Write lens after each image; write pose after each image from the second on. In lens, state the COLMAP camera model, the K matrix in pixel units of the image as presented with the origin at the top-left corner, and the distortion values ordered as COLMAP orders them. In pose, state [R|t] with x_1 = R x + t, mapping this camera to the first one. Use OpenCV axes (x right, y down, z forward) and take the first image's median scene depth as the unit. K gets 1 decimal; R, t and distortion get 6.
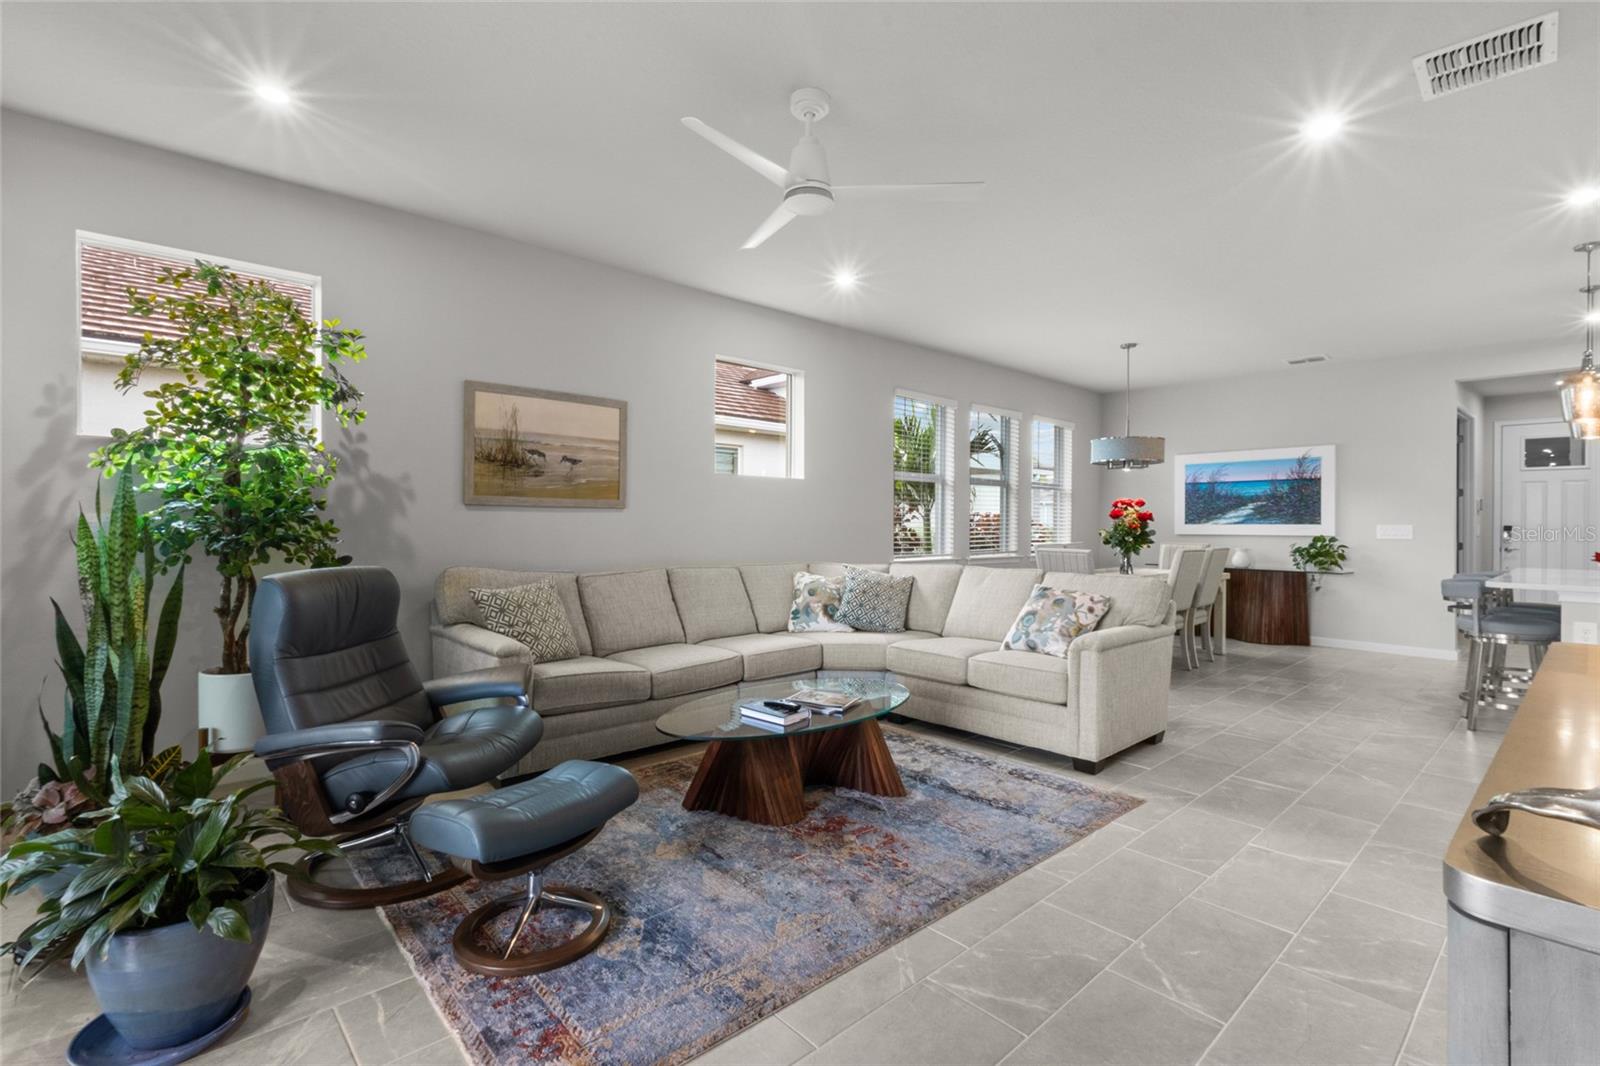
lens RADIAL K [[728.8, 0, 793.4], [0, 728.8, 527.1], [0, 0, 1]] dist [-0.000611, 0.000048]
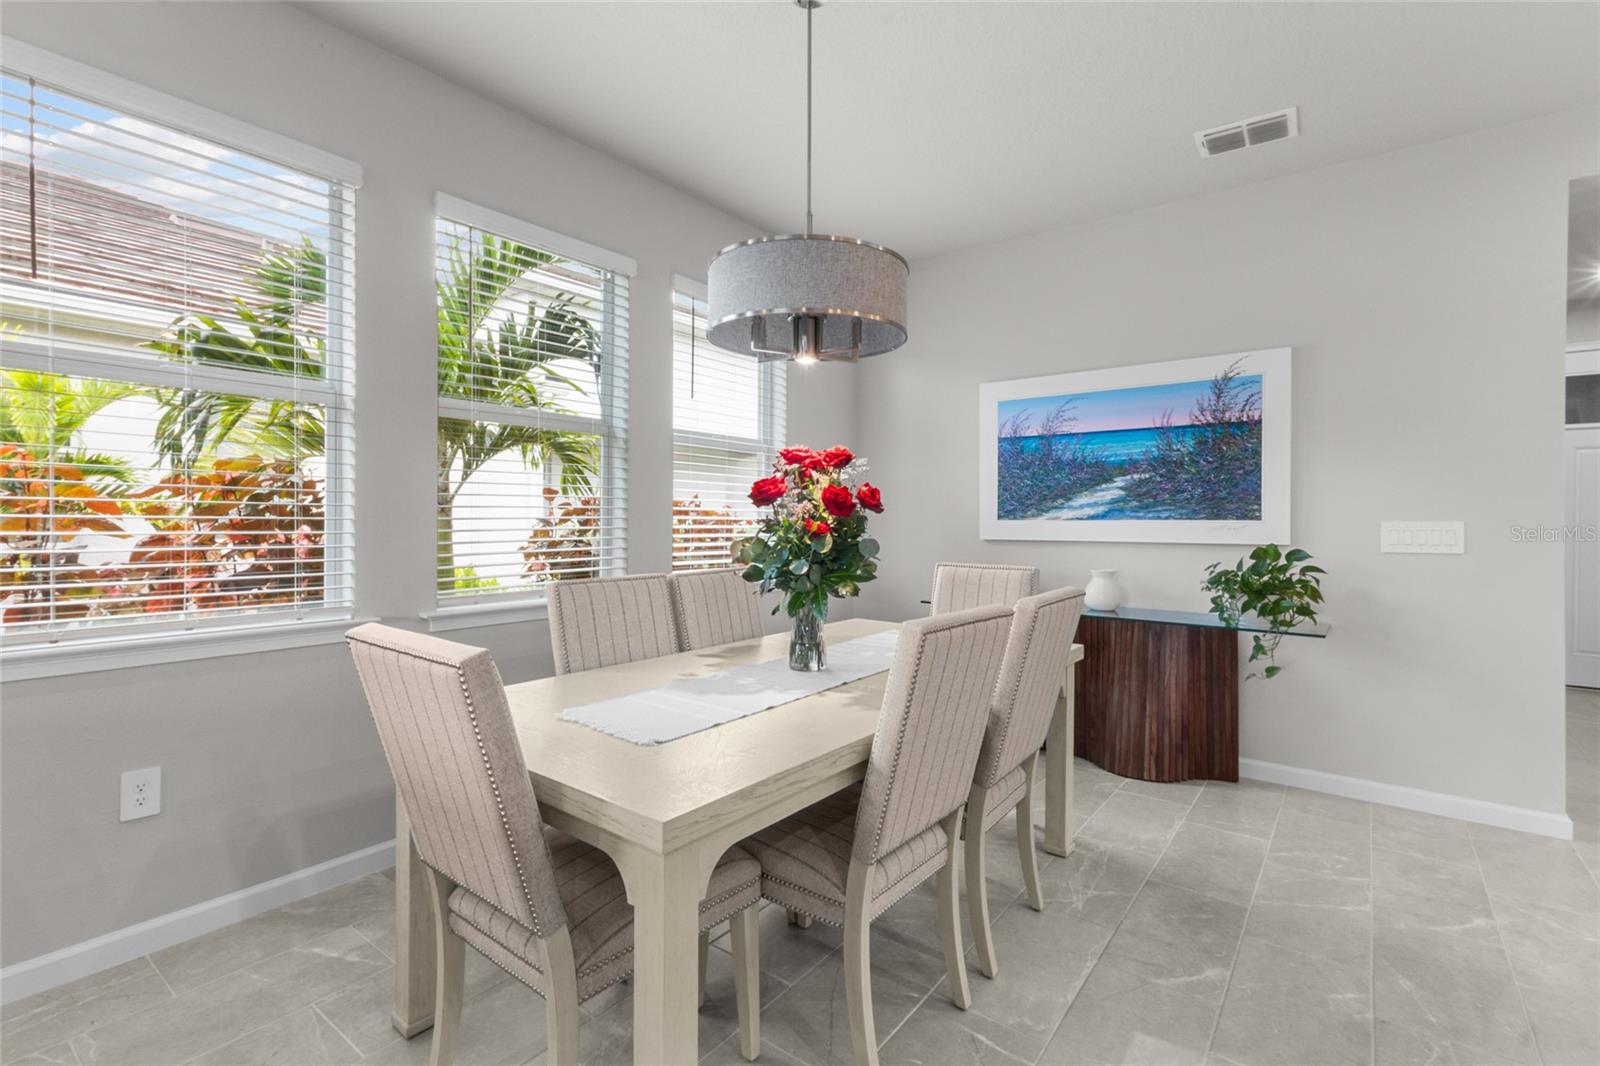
lens RADIAL K [[728.8, 0, 804.2], [0, 728.8, 529.6], [0, 0, 1]] dist [-0.000611, 0.000048]
pose [[0.982754, -0.005285, 0.184840, 0.350537], [0.003244, 0.999930, 0.011346, -0.003815], [-0.184887, -0.010551, 0.982703, 0.594008]]
